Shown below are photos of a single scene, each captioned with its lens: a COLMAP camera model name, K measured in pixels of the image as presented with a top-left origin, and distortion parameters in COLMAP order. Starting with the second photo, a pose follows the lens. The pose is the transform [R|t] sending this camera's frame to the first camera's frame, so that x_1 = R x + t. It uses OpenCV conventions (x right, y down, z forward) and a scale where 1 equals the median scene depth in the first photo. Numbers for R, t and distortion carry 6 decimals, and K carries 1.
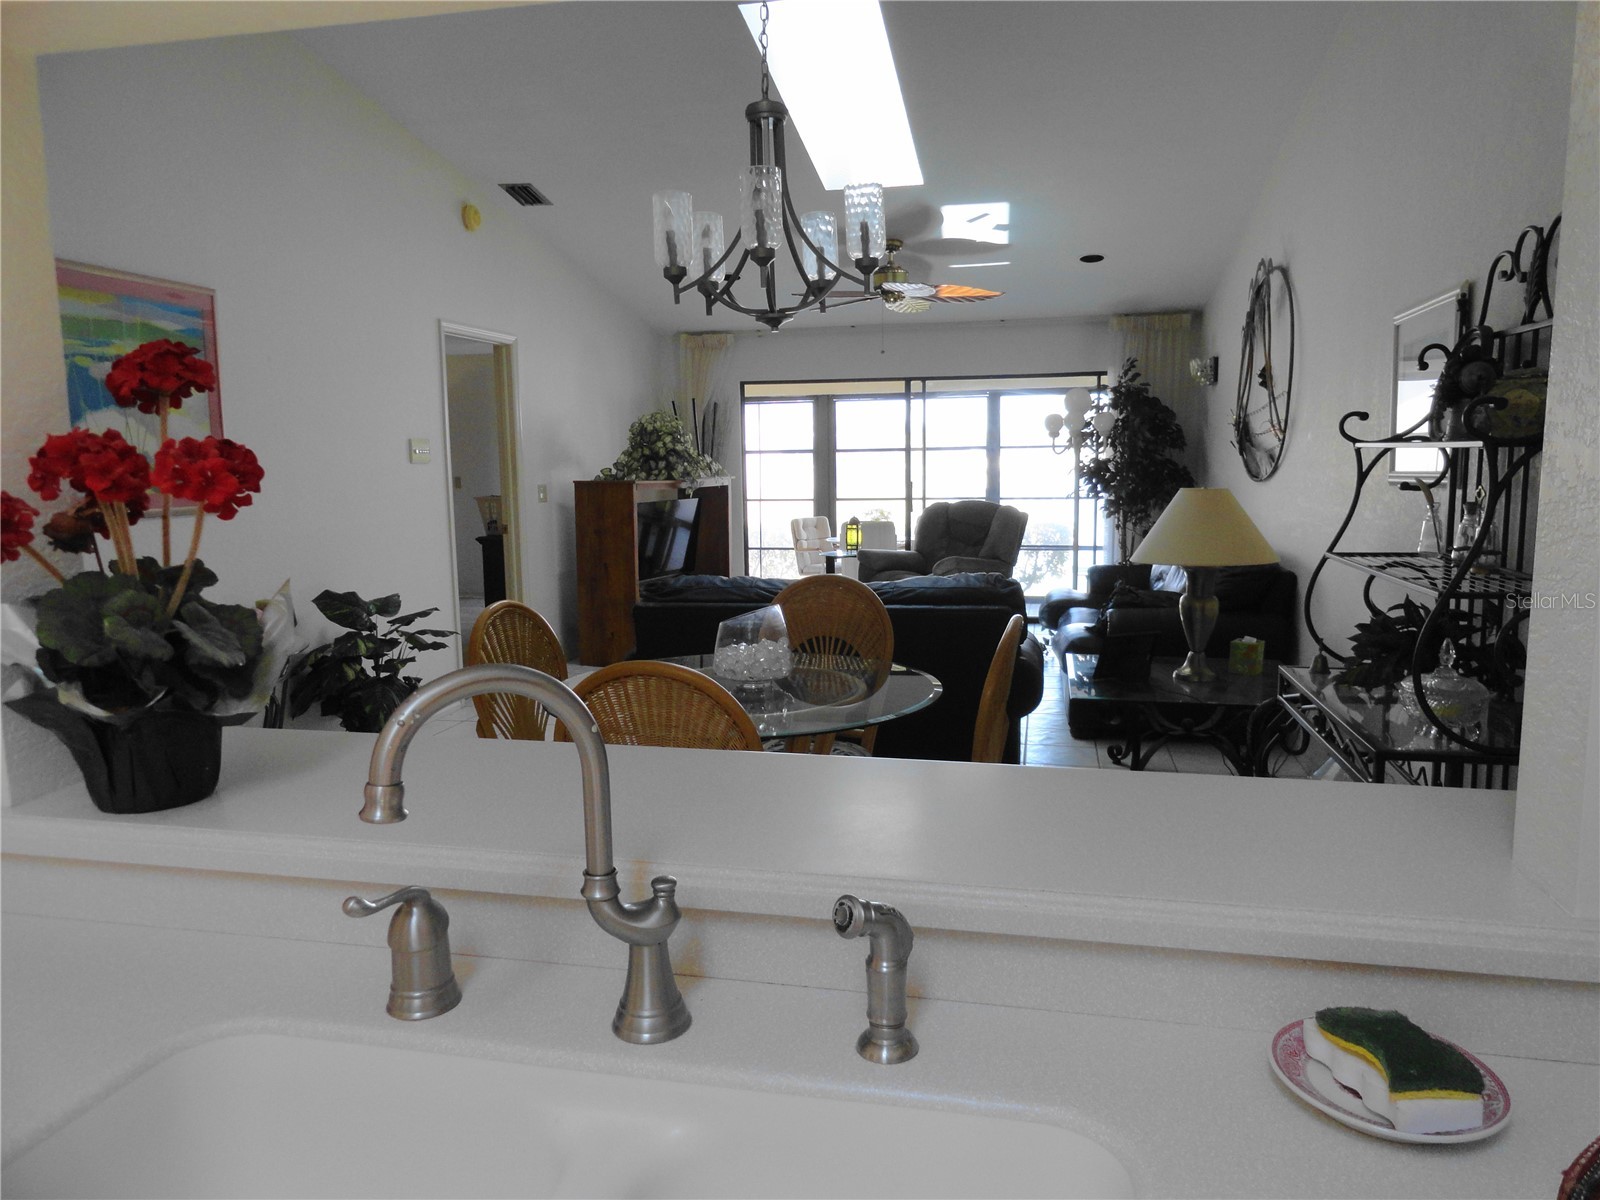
lens RADIAL K [[1108.4, 0, 803.7], [0, 1108.4, 600.0], [0, 0, 1]] dist [0.002339, 0.002729]
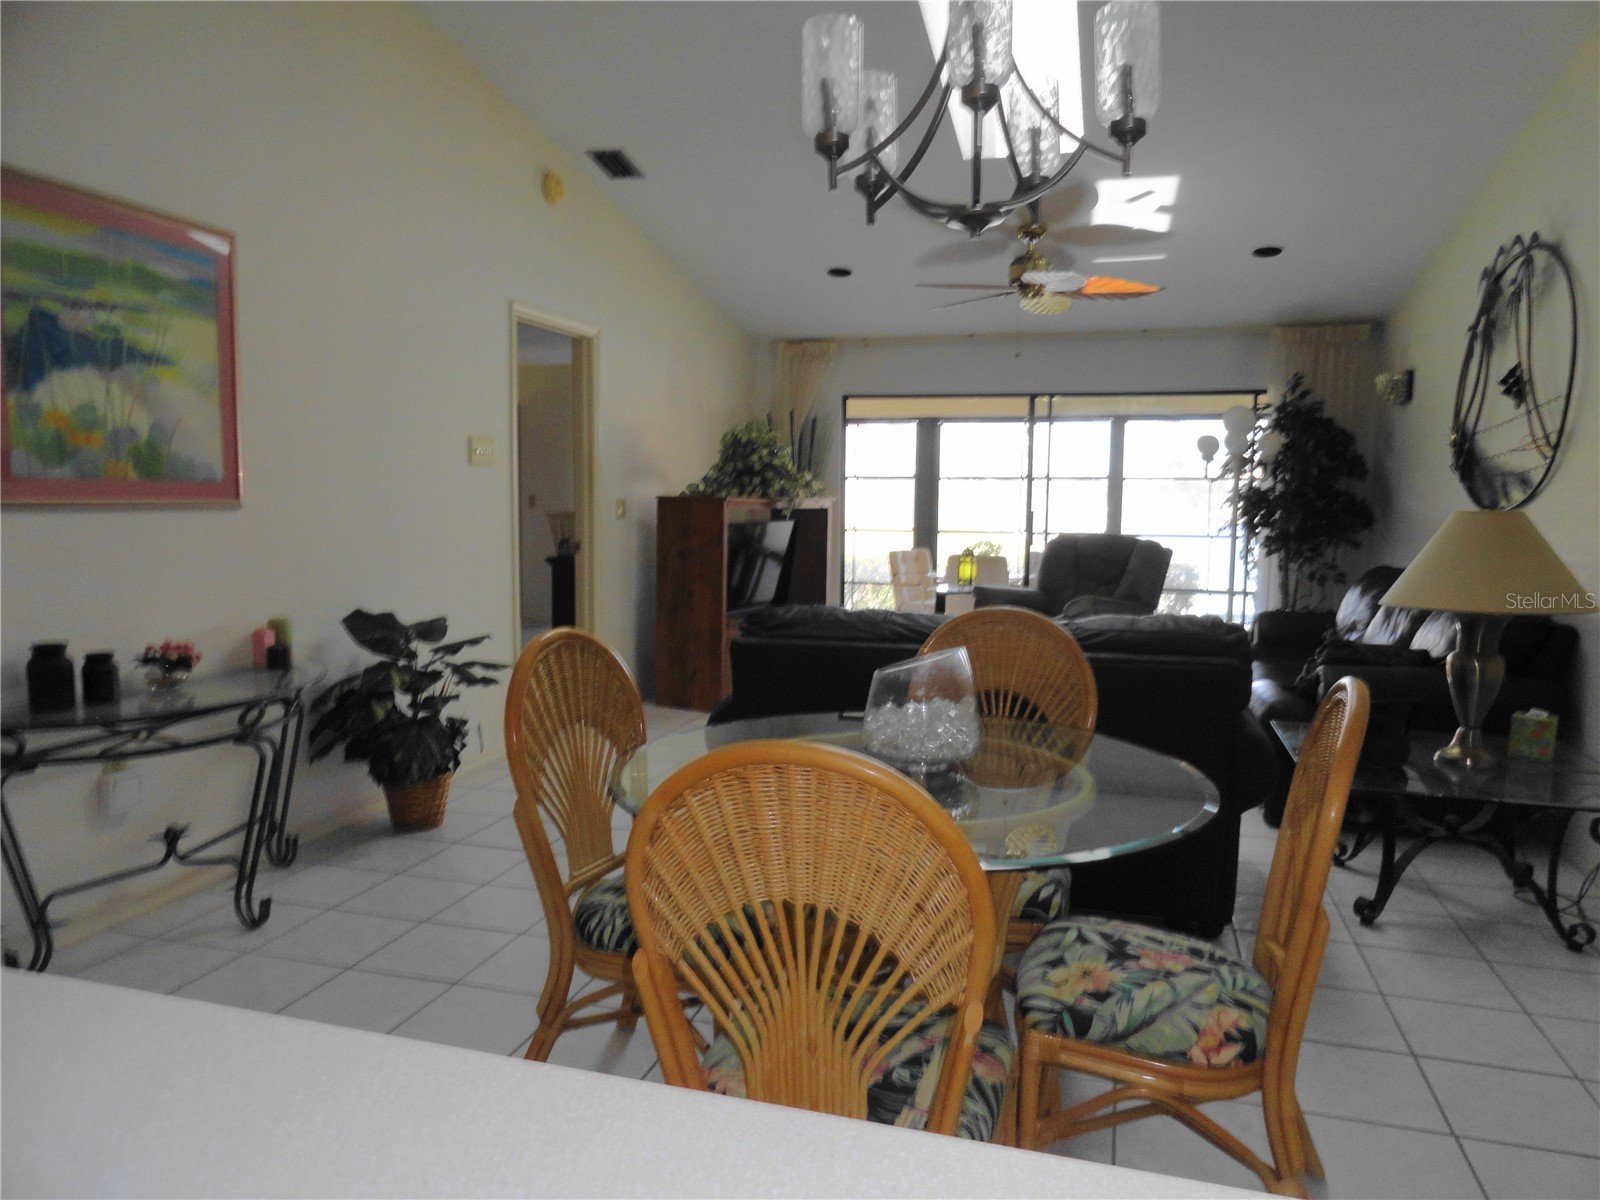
lens RADIAL K [[1108.4, 0, 803.7], [0, 1108.4, 600.0], [0, 0, 1]] dist [0.002339, 0.002729]
pose [[0.997366, 0.031794, -0.065191, -0.031698], [-0.034018, 0.998867, -0.033290, 0.000401], [0.064058, 0.035420, 0.997317, 0.135446]]
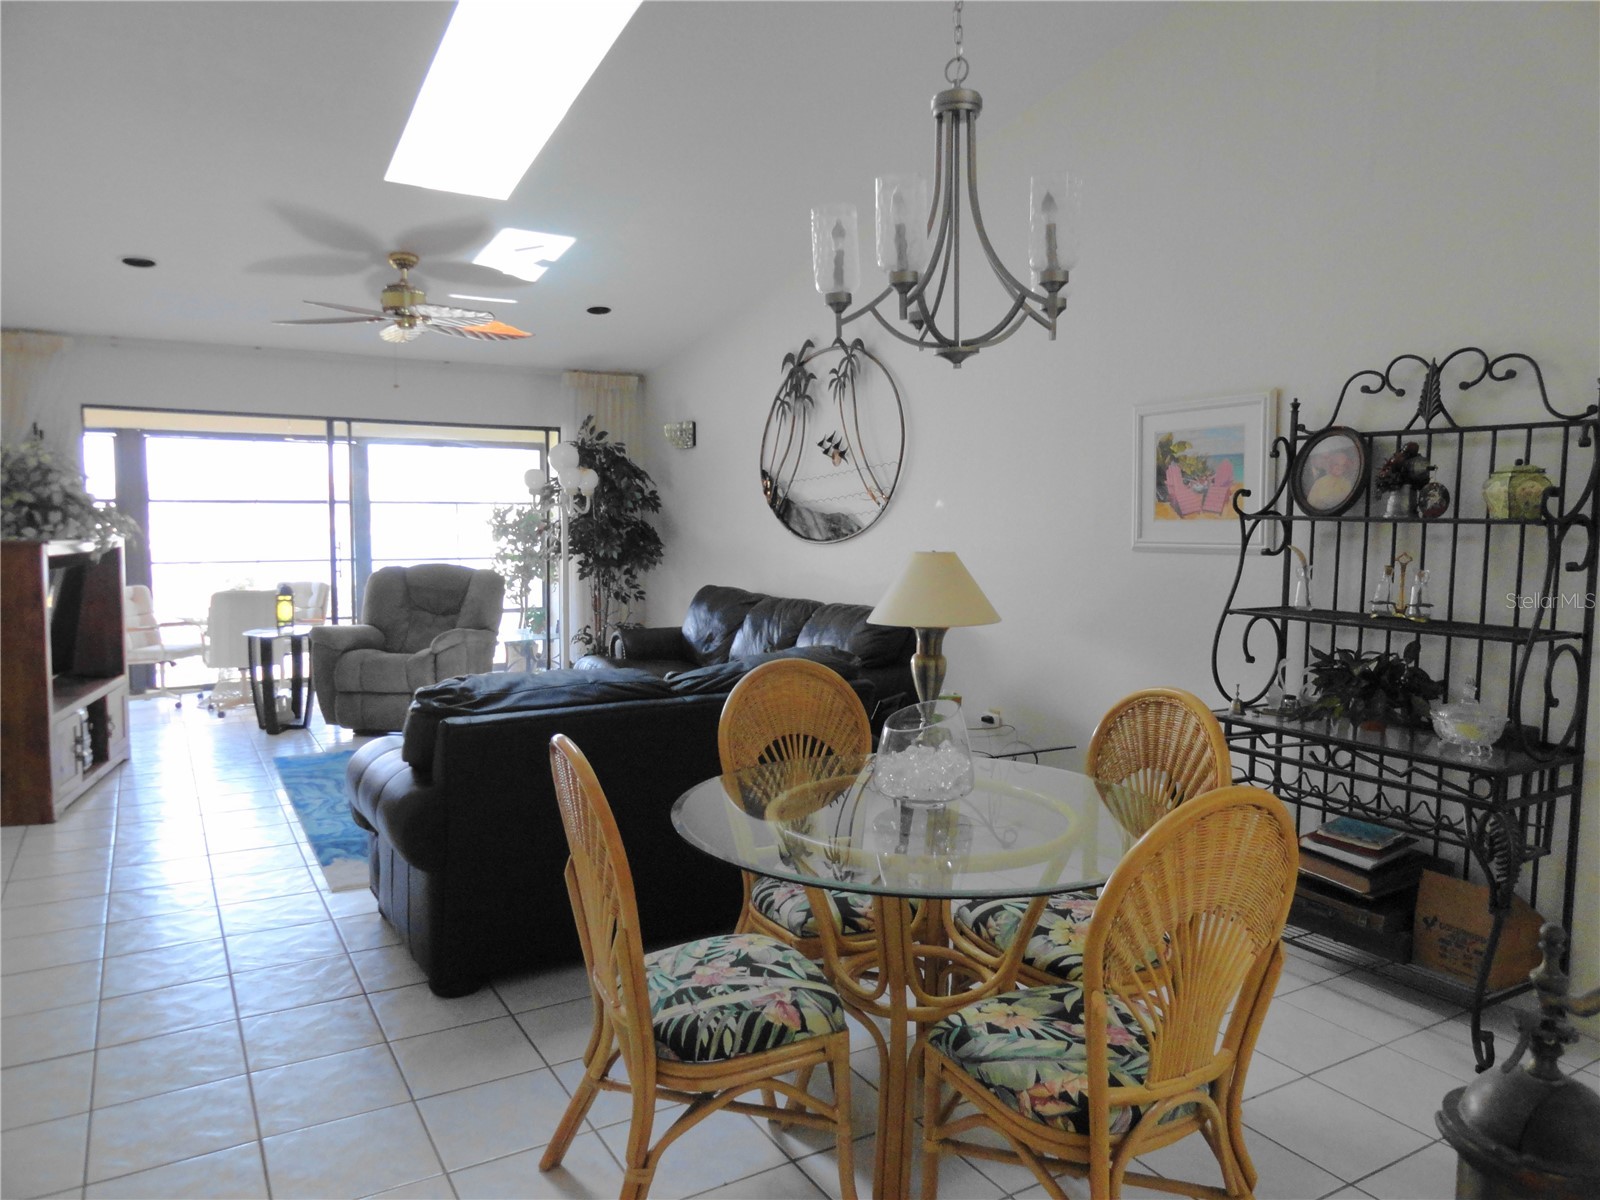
lens RADIAL K [[1108.4, 0, 803.7], [0, 1108.4, 600.0], [0, 0, 1]] dist [0.002339, 0.002729]
pose [[0.727767, -0.034661, 0.684949, -0.274422], [0.069626, 0.997296, -0.023512, -0.023927], [-0.682281, 0.064802, 0.728212, 0.199487]]
